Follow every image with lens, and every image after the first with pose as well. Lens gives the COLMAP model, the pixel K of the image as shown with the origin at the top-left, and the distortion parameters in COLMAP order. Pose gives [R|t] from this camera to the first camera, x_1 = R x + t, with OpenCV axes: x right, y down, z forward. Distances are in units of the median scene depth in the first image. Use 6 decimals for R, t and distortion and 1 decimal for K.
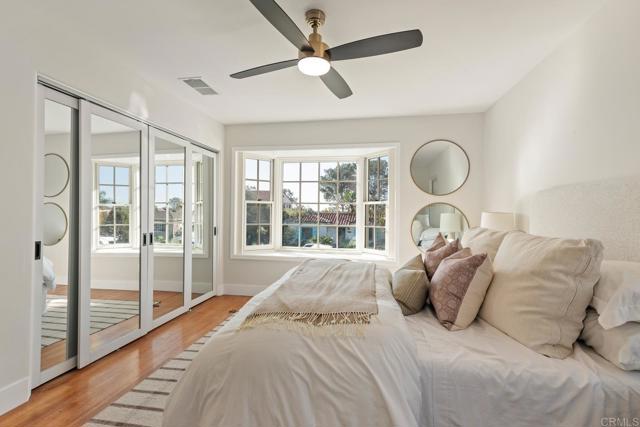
lens RADIAL K [[288.0, 0, 320.9], [0, 288.0, 214.1], [0, 0, 1]] dist [0.013306, -0.000168]
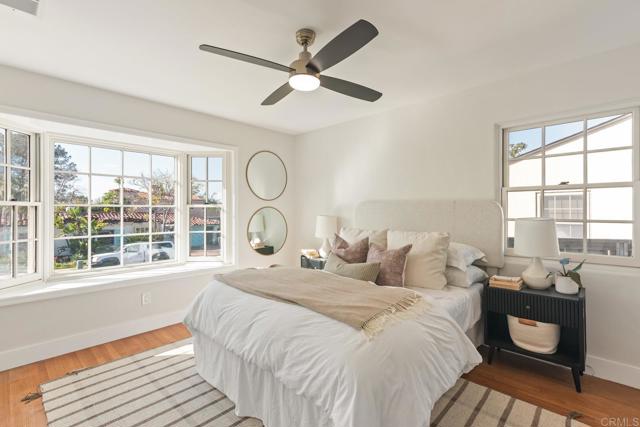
lens RADIAL K [[296.3, 0, 320.1], [0, 296.3, 211.7], [0, 0, 1]] dist [0.014225, -0.000031]
pose [[0.560612, -0.011240, 0.828002, -0.576392], [0.009321, 0.999930, 0.007263, -0.035594], [-0.828026, 0.003646, 0.560678, 0.235276]]
